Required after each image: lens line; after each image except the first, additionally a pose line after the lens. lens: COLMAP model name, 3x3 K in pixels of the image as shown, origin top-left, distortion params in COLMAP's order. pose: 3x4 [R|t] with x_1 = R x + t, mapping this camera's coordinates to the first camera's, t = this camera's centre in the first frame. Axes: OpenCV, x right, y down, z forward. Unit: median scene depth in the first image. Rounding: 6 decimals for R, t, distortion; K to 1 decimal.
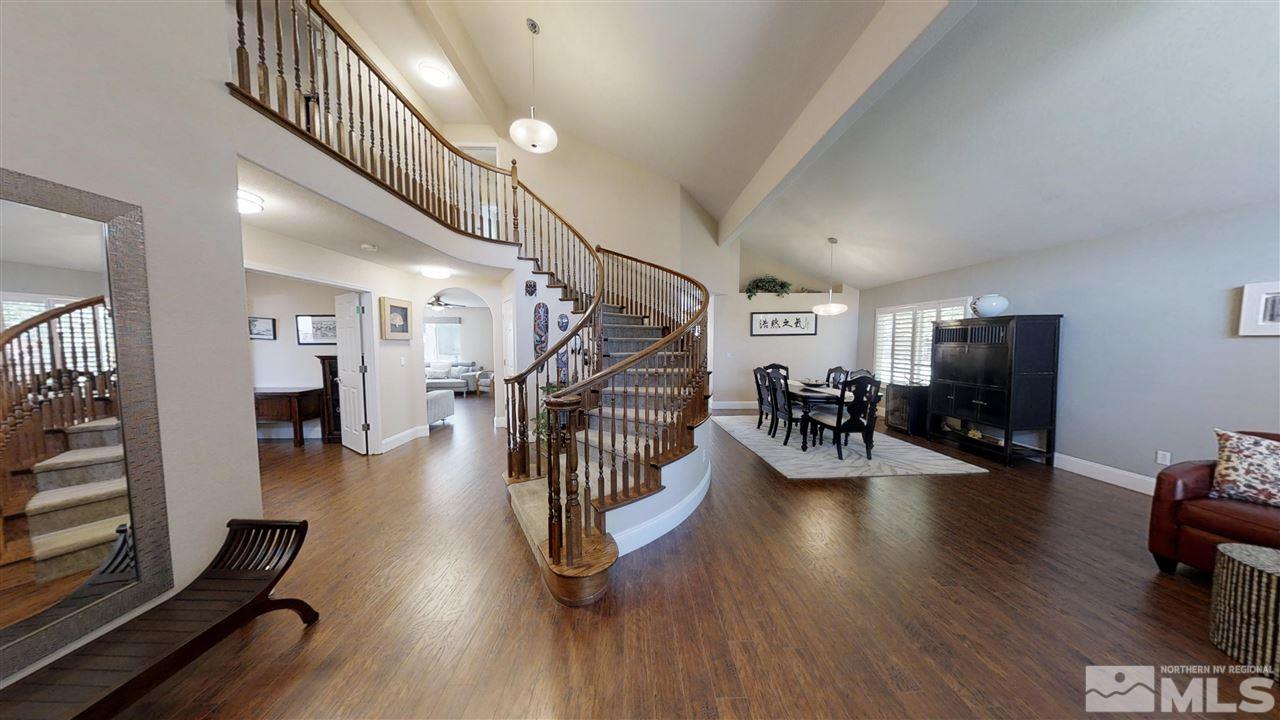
lens RADIAL K [[367.8, 0, 622.3], [0, 367.8, 361.7], [0, 0, 1]] dist [0.000592, 0.000069]
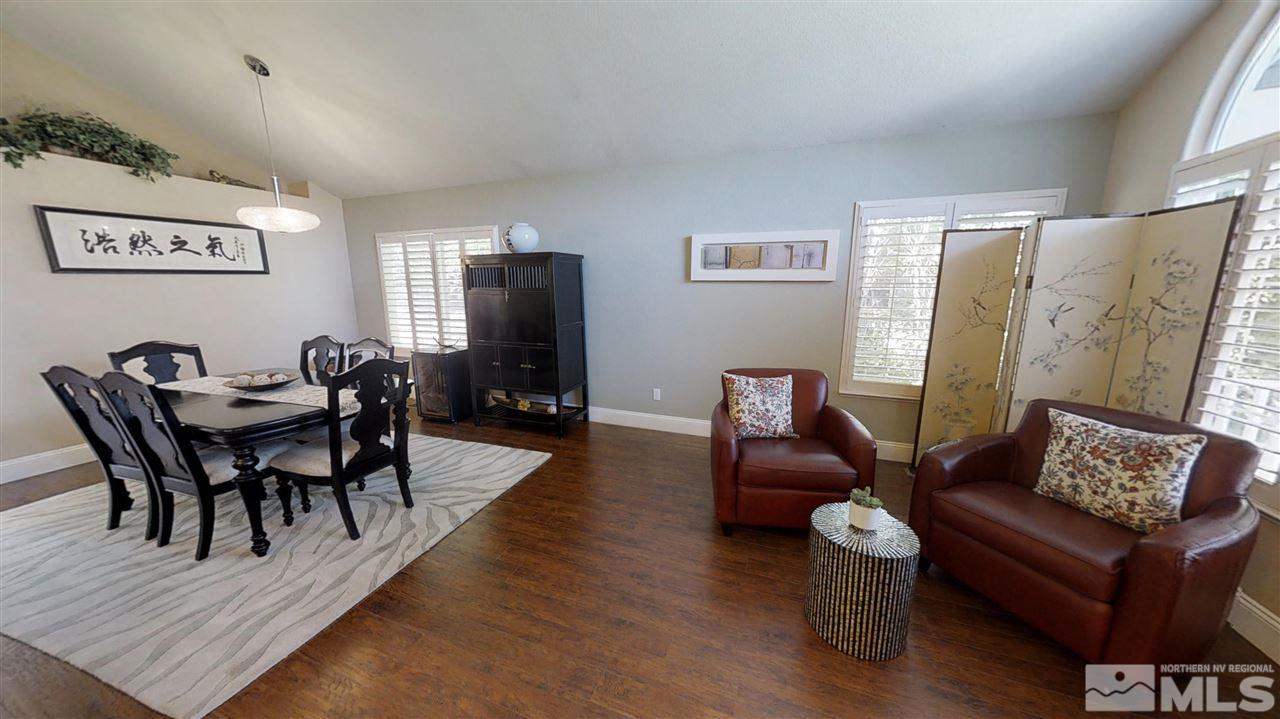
lens RADIAL K [[367.8, 0, 622.3], [0, 367.8, 361.2], [0, 0, 1]] dist [0.000592, 0.000069]
pose [[0.384400, -0.184916, 0.904457, 0.319555], [0.051463, 0.982502, 0.179001, -0.026281], [-0.921731, -0.022262, 0.387190, 0.473713]]
